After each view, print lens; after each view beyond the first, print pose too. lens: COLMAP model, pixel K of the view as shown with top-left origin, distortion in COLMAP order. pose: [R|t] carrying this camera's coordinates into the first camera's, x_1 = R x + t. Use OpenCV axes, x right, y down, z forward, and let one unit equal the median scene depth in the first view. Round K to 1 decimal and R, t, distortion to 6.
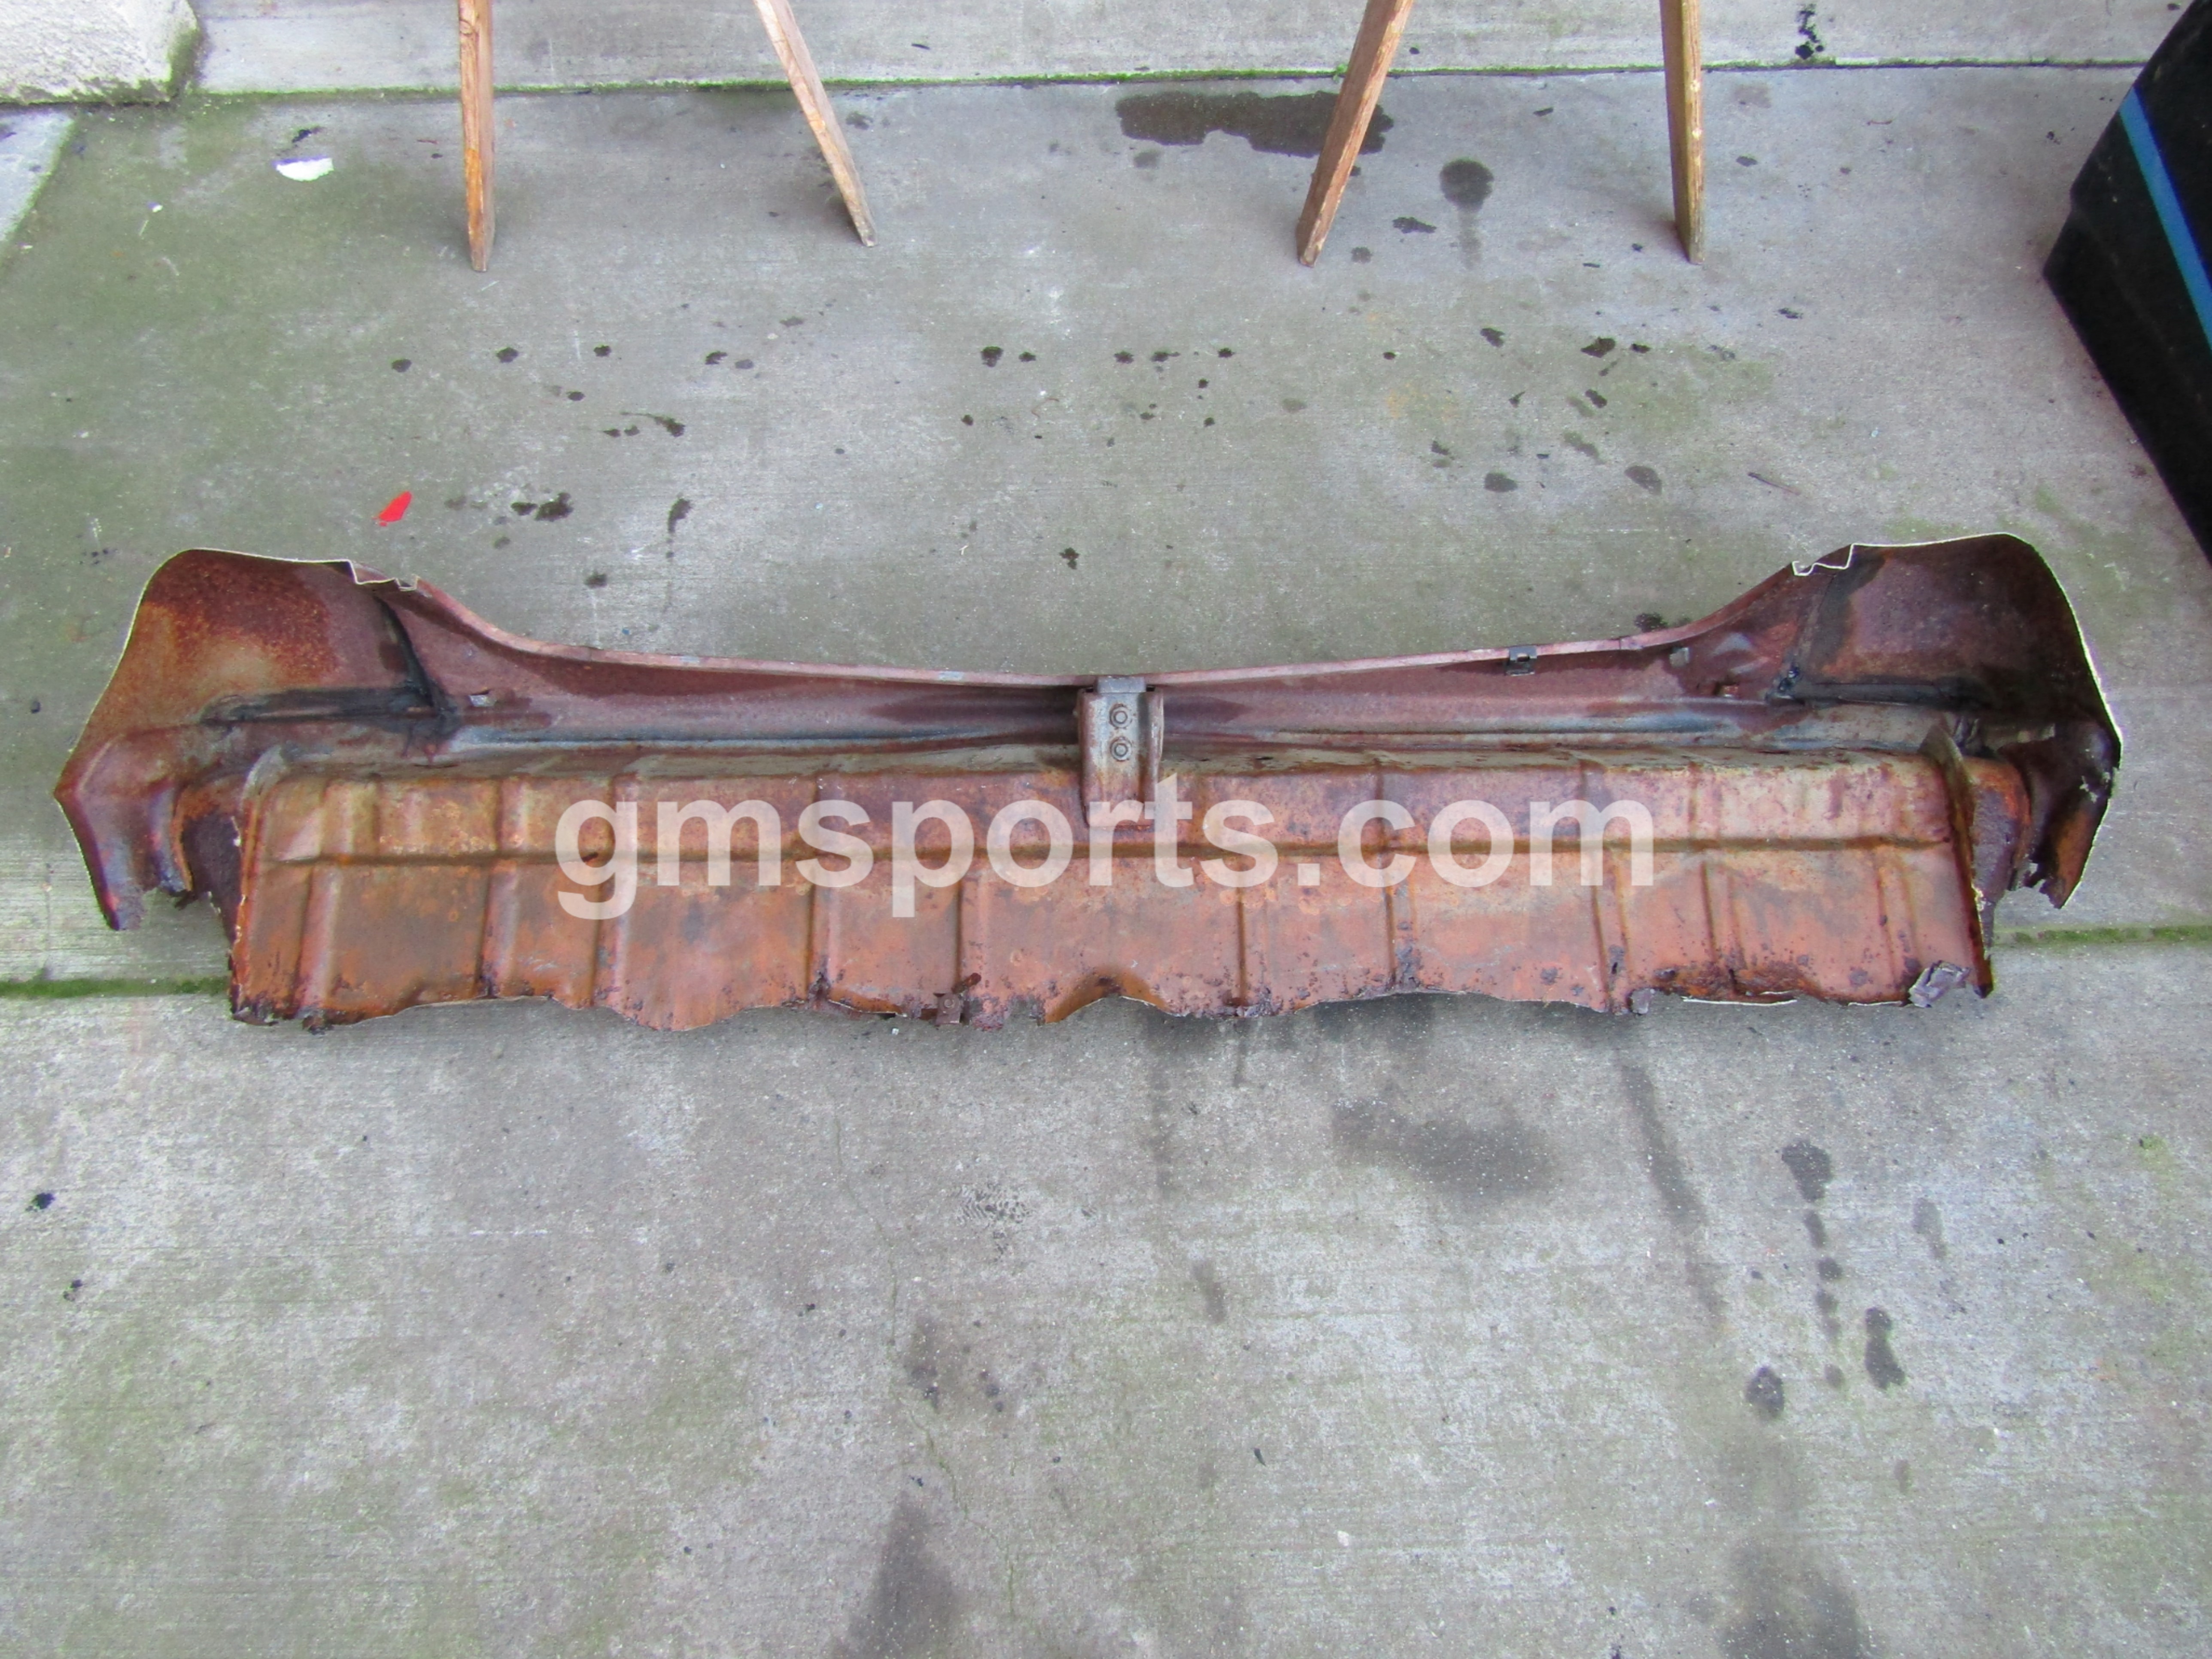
lens RADIAL K [[1581.6, 0, 1105.7], [0, 1581.6, 820.7], [0, 0, 1]] dist [-0.006680, -0.002474]
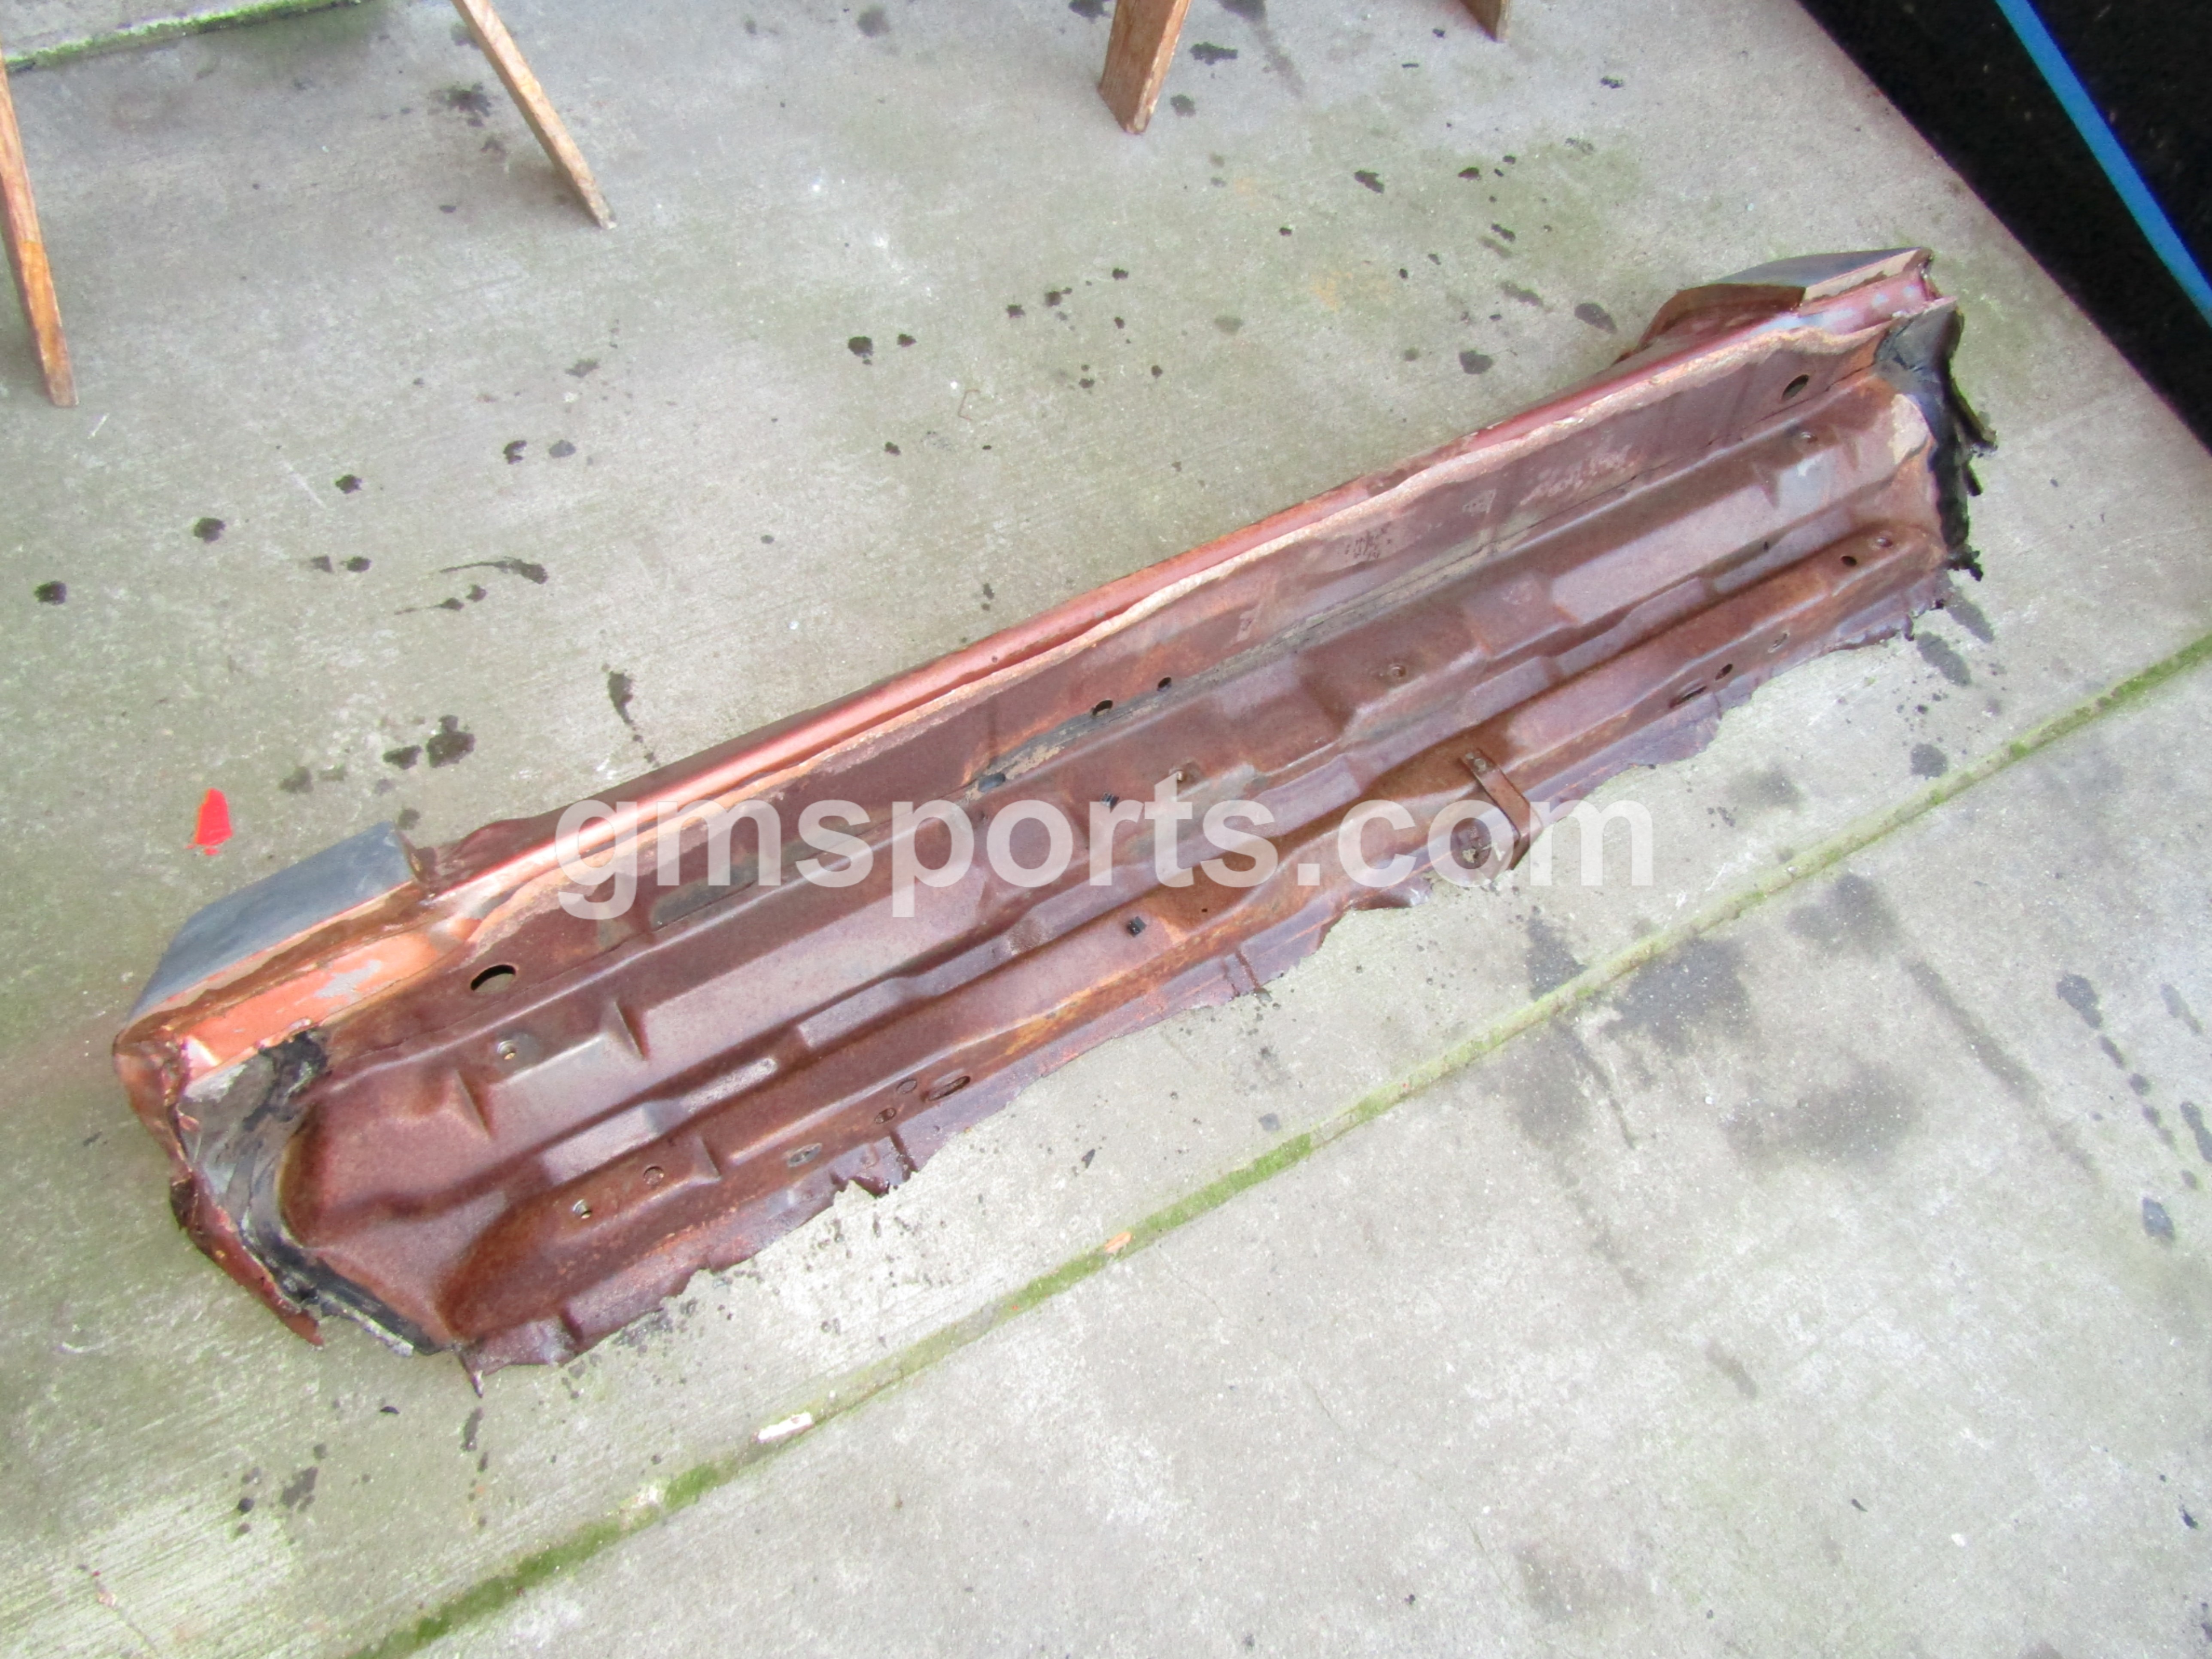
lens RADIAL K [[1581.6, 0, 1101.6], [0, 1581.6, 822.6], [0, 0, 1]] dist [-0.006680, -0.002474]
pose [[0.876280, -0.355184, 0.325541, -0.419832], [0.281804, 0.925885, 0.251642, -0.327852], [-0.390793, -0.128770, 0.911427, 0.278764]]
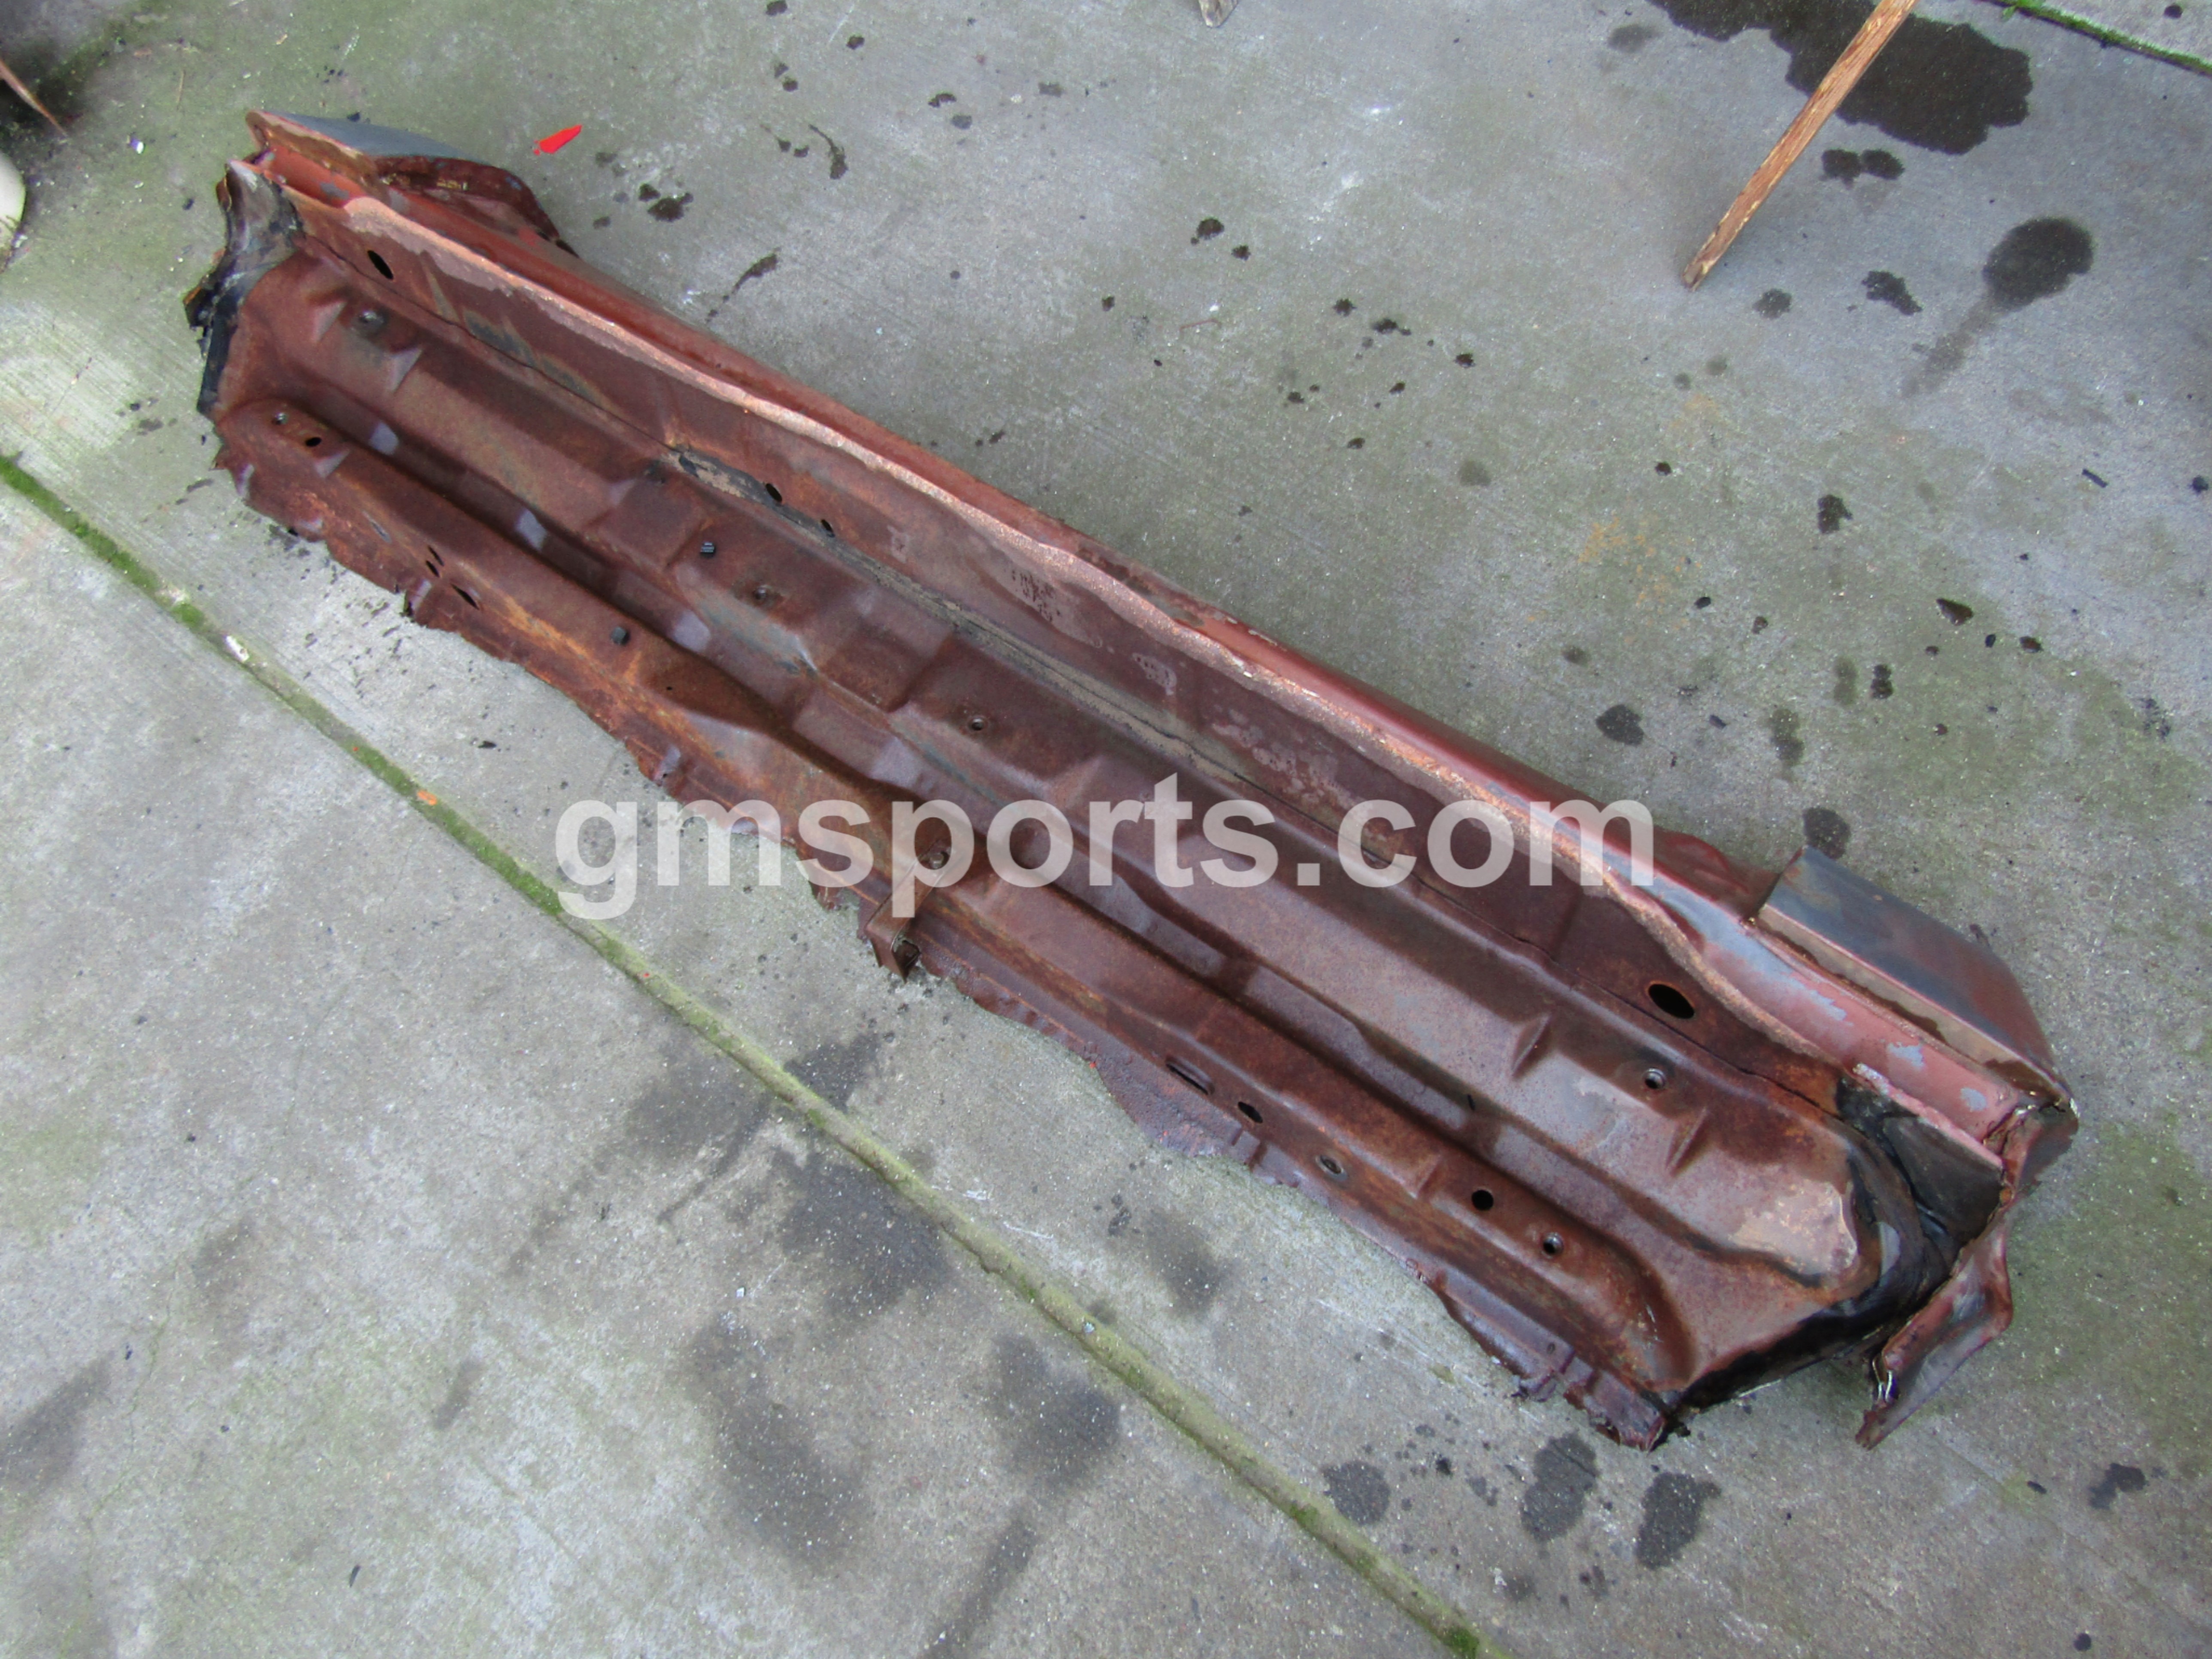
lens RADIAL K [[1581.6, 0, 1104.7], [0, 1581.6, 824.5], [0, 0, 1]] dist [-0.006680, -0.002474]
pose [[0.762382, 0.540453, -0.355927, 0.438360], [-0.443235, 0.836843, 0.321304, -0.378674], [0.471505, -0.087197, 0.877542, 0.372595]]
